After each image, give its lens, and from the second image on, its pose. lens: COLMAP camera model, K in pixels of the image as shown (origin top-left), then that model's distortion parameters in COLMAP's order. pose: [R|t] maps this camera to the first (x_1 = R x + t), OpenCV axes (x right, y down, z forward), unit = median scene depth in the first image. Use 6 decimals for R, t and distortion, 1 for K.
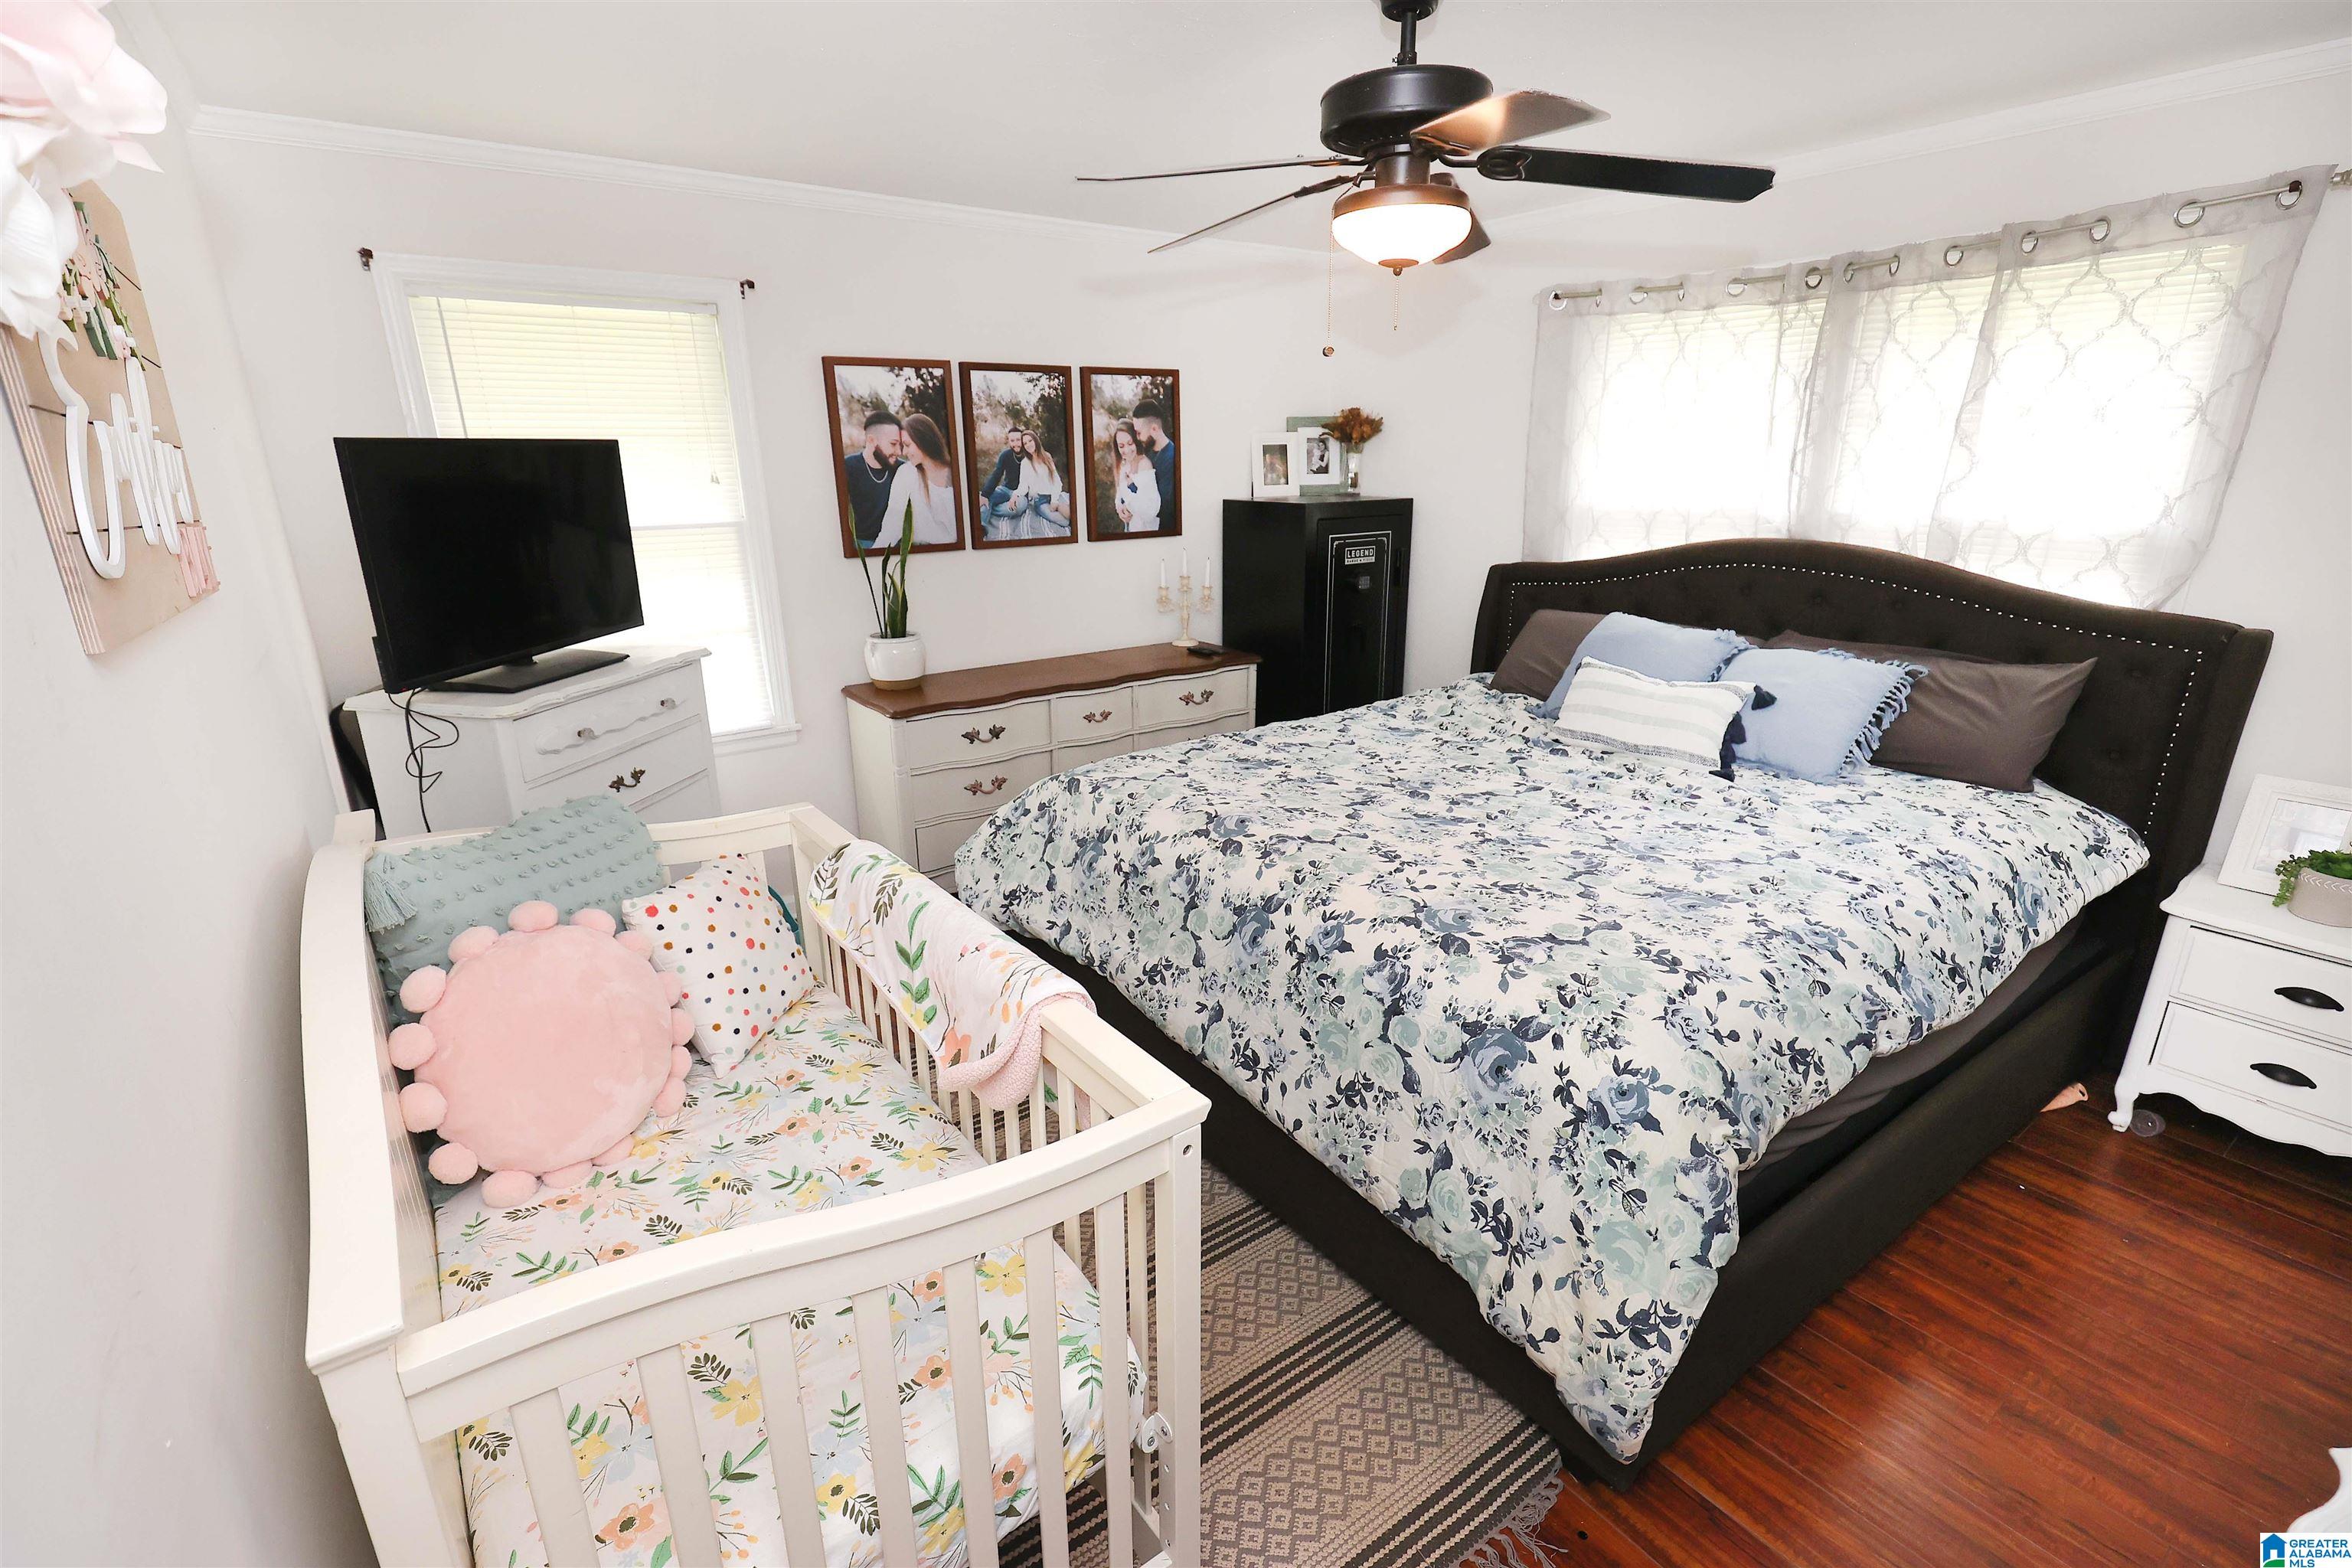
lens RADIAL K [[1060.0, 0, 1172.0], [0, 1060.0, 801.8], [0, 0, 1]] dist [0.000918, -0.000697]
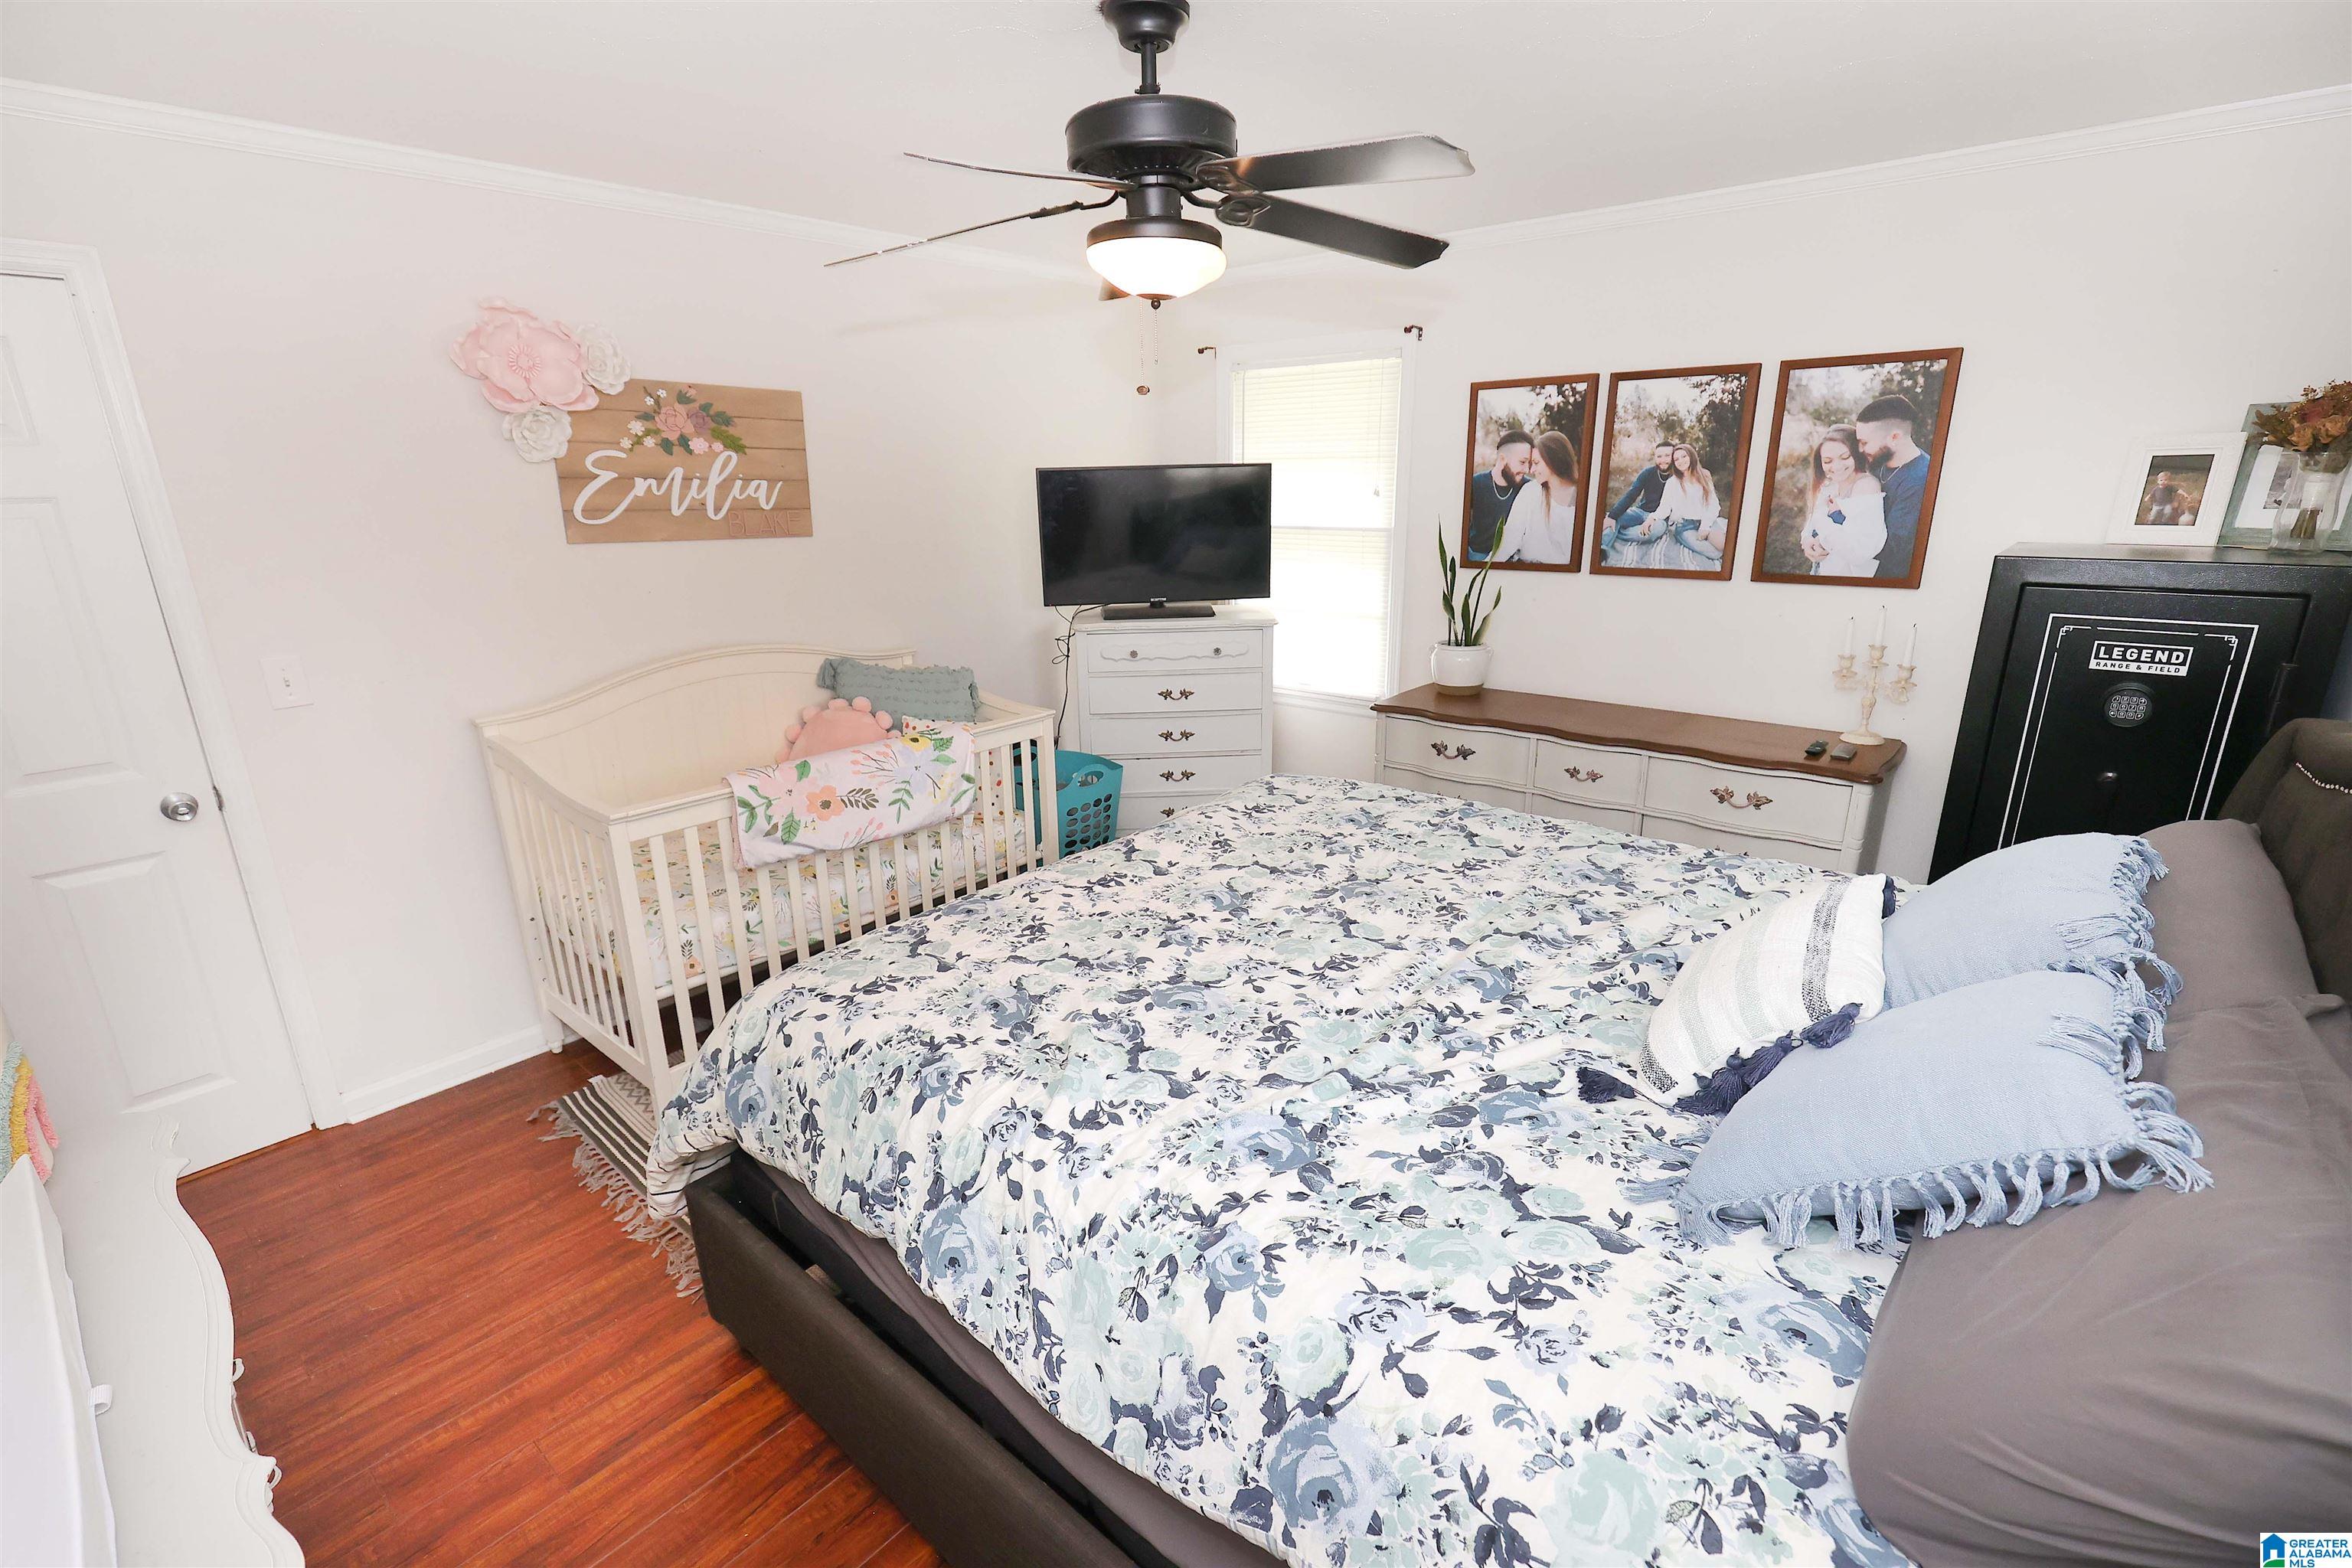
lens RADIAL K [[1060.0, 0, 1172.0], [0, 1060.0, 801.8], [0, 0, 1]] dist [0.000918, -0.000697]
pose [[0.230187, 0.296157, -0.926987, 0.656286], [-0.294062, 0.929205, 0.223845, -0.153376], [0.927654, 0.221065, 0.300980, 0.425914]]
